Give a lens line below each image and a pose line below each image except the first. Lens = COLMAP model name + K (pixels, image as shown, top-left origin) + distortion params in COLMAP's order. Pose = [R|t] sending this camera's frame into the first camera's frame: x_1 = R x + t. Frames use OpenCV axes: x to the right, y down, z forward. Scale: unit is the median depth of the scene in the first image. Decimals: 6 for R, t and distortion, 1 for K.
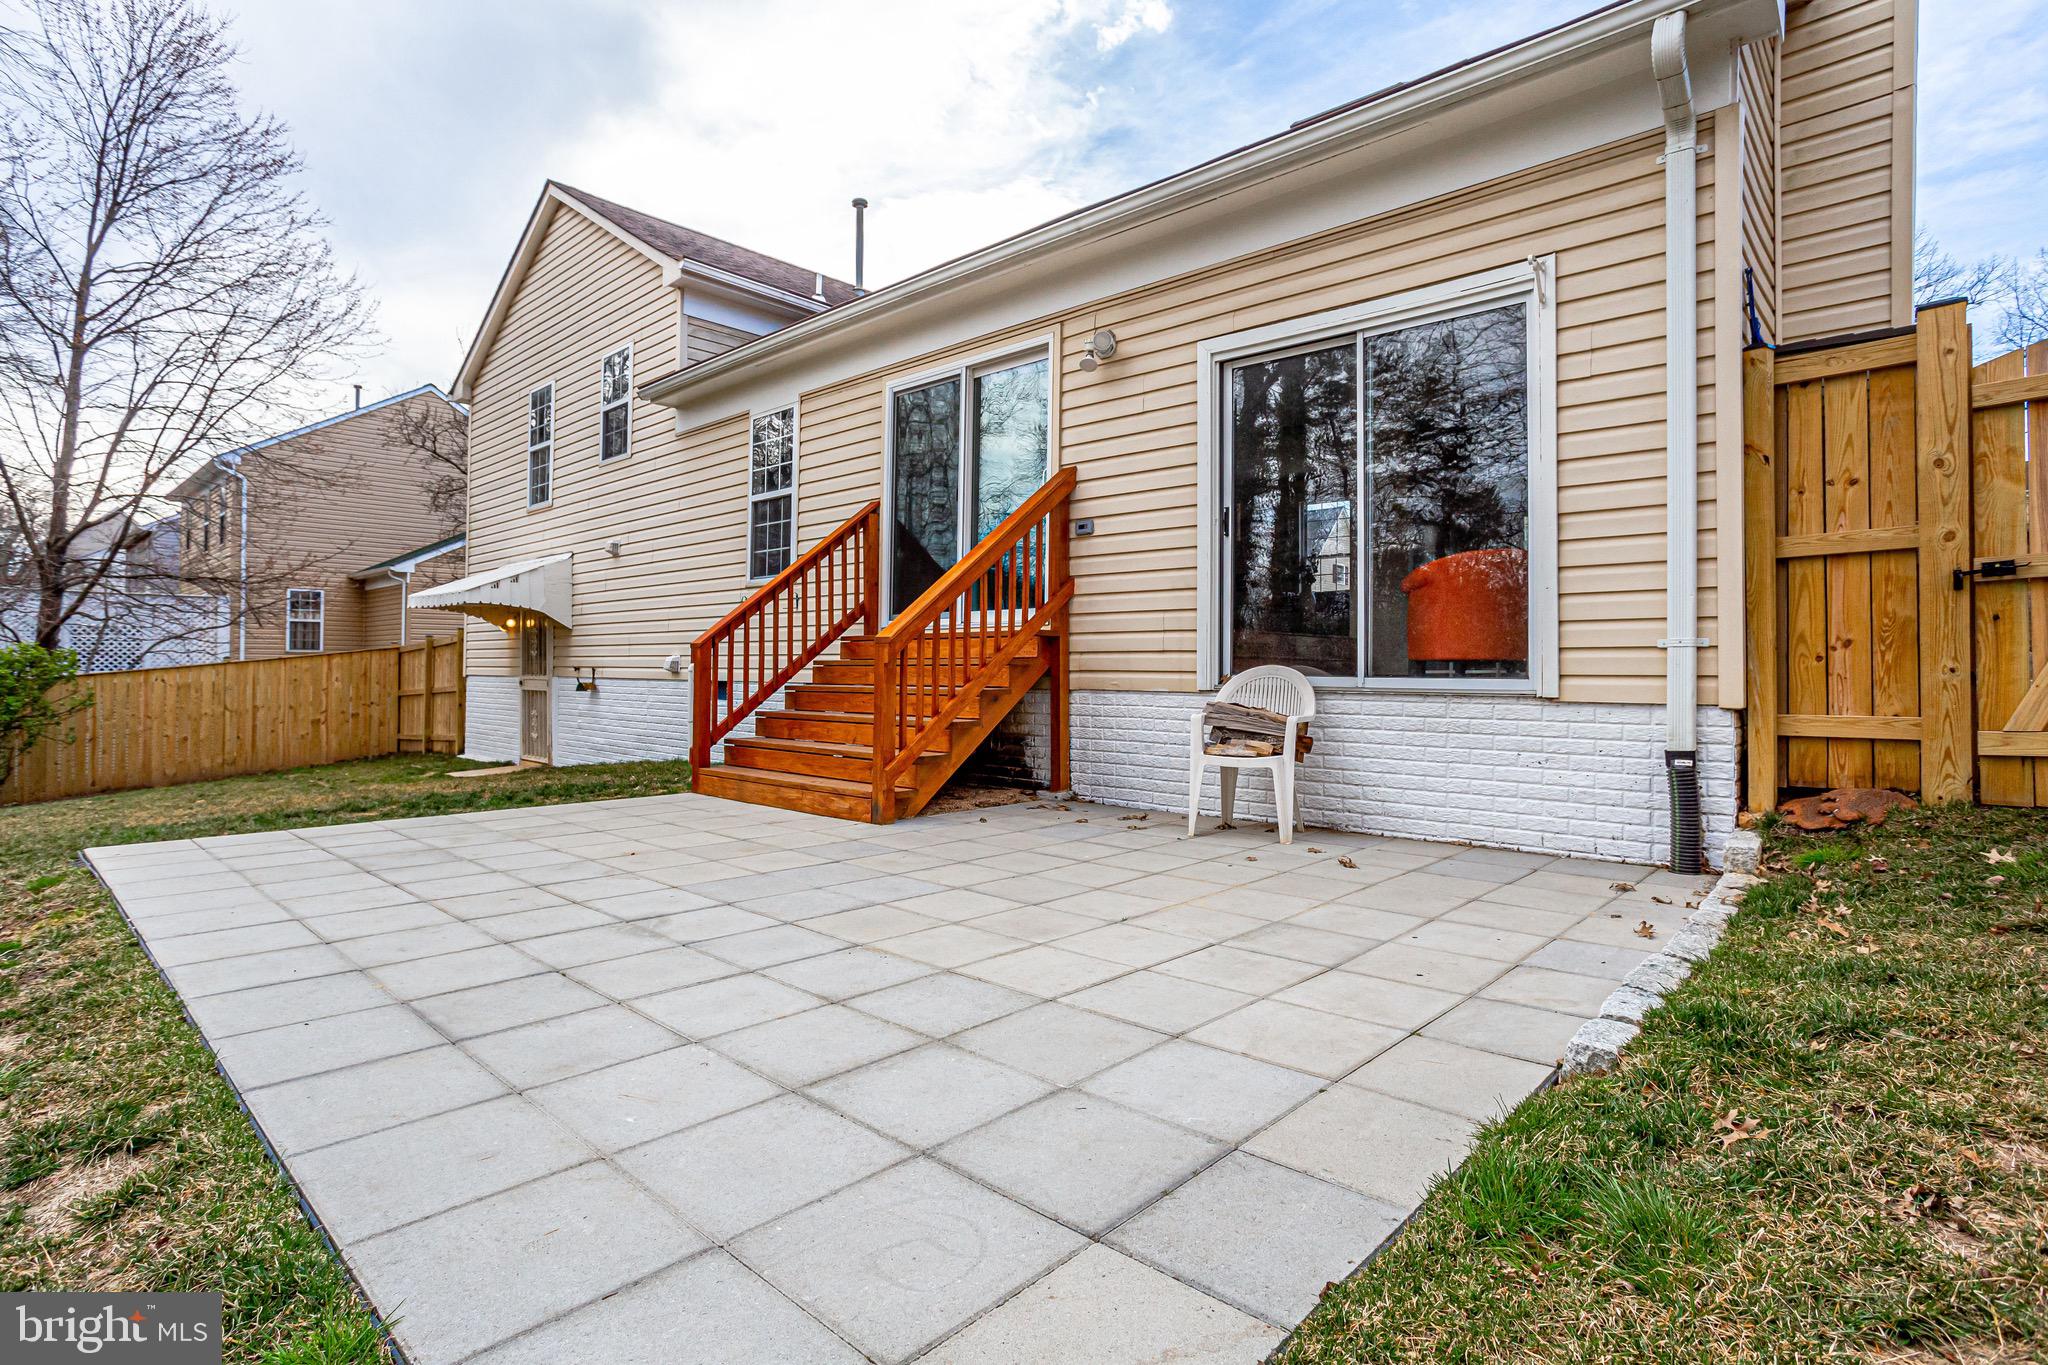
lens RADIAL K [[1013.7, 0, 1006.3], [0, 1013.7, 652.1], [0, 0, 1]] dist [-0.022666, 0.002182]
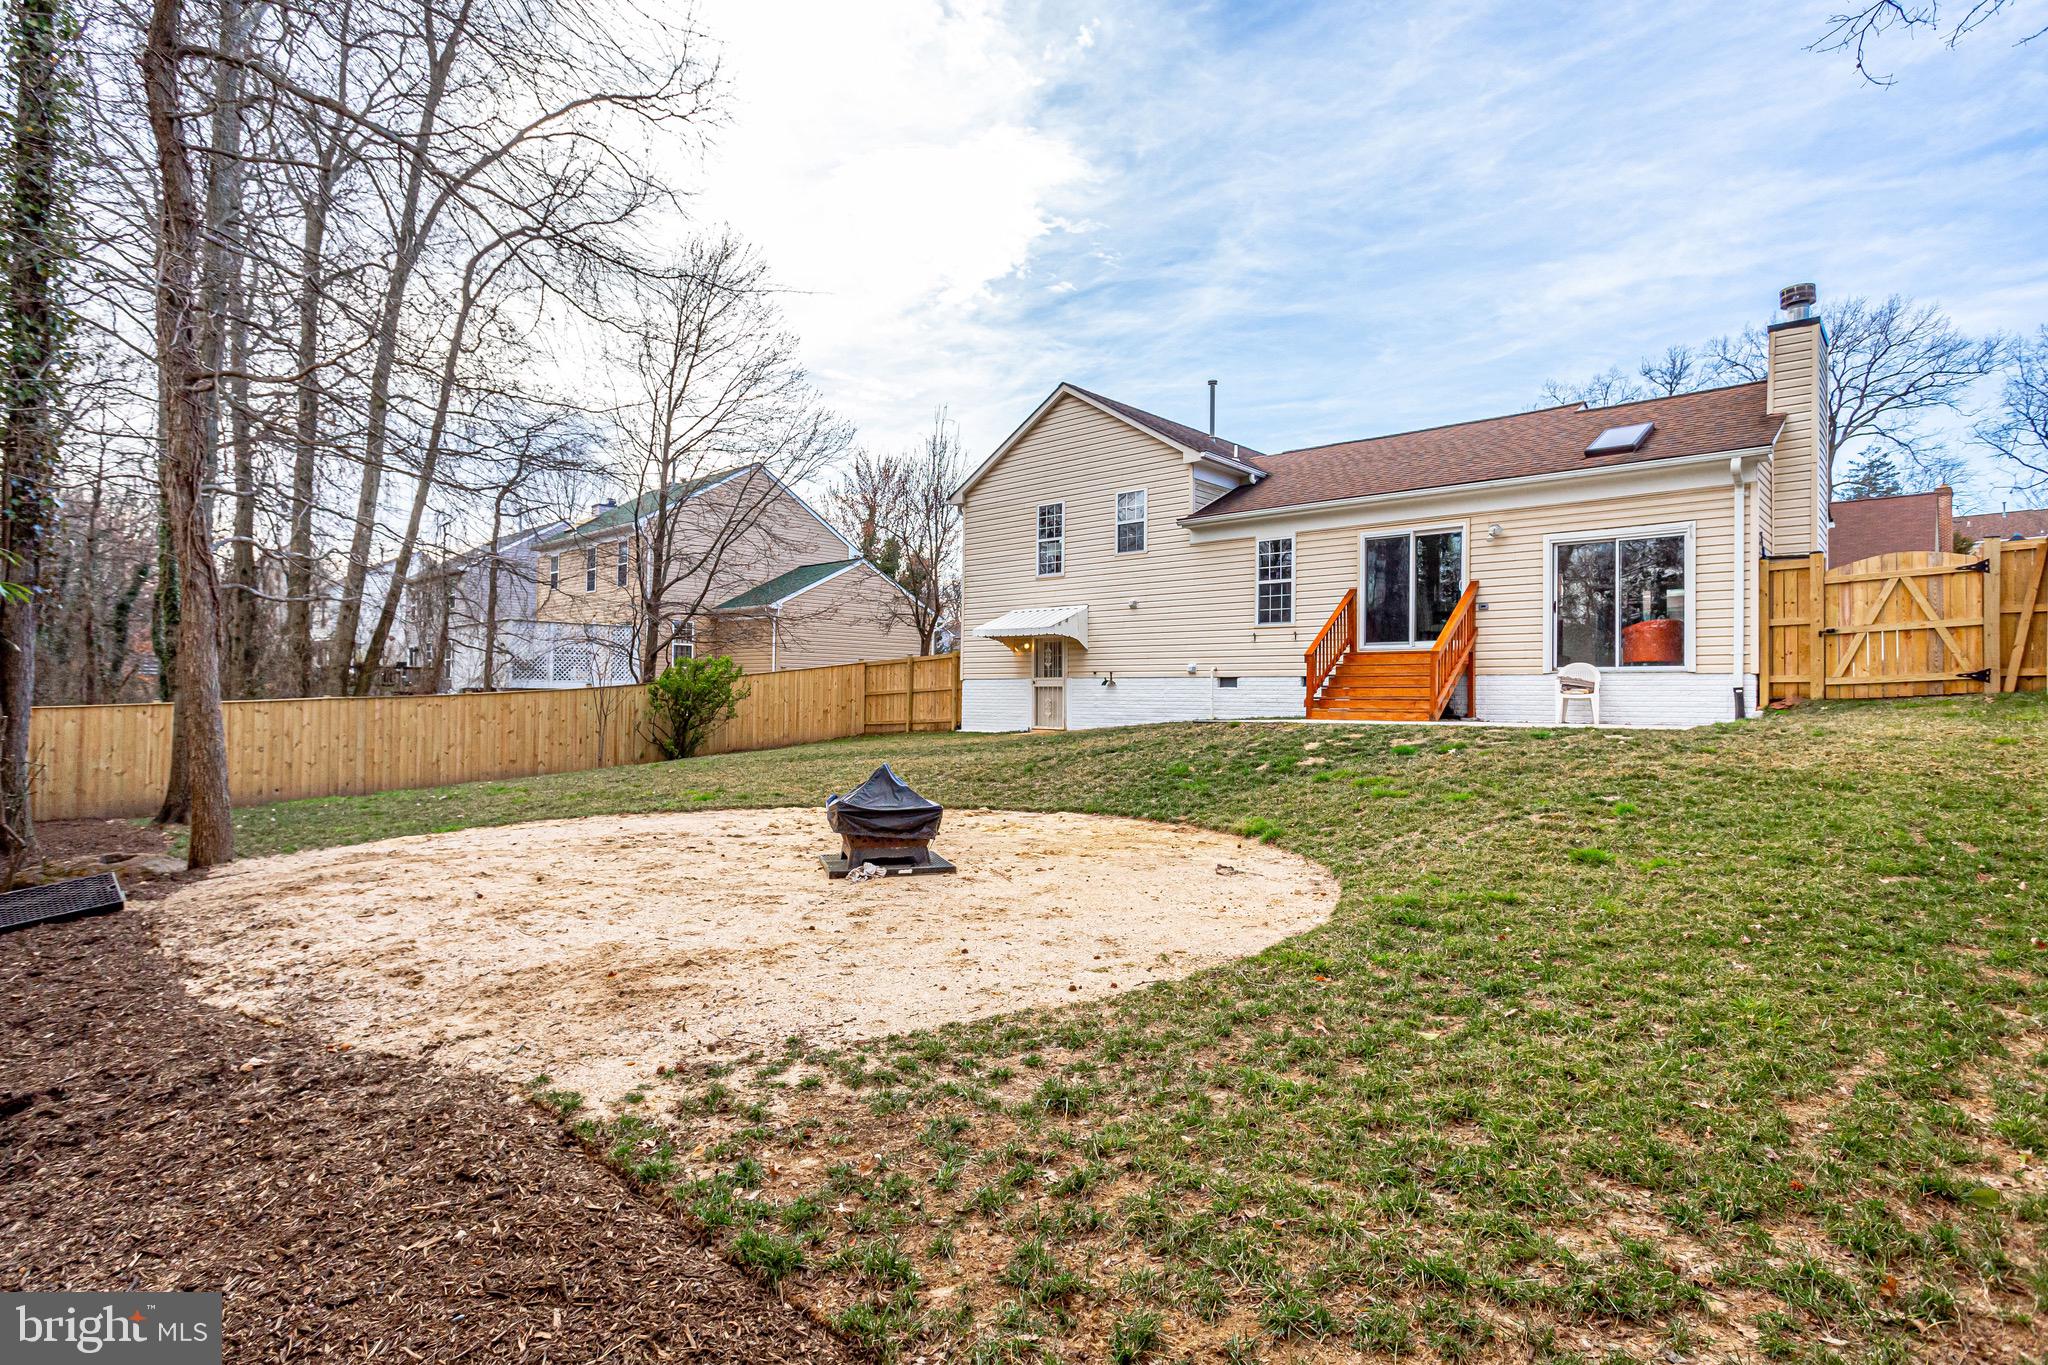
lens RADIAL K [[1064.9, 0, 1006.1], [0, 1064.9, 673.7], [0, 0, 1]] dist [-0.034967, 0.003309]
pose [[0.999941, 0.010809, -0.000912, -0.845863], [-0.010821, 0.999844, -0.013971, 0.065754], [0.000760, 0.013980, 0.999902, -1.191101]]
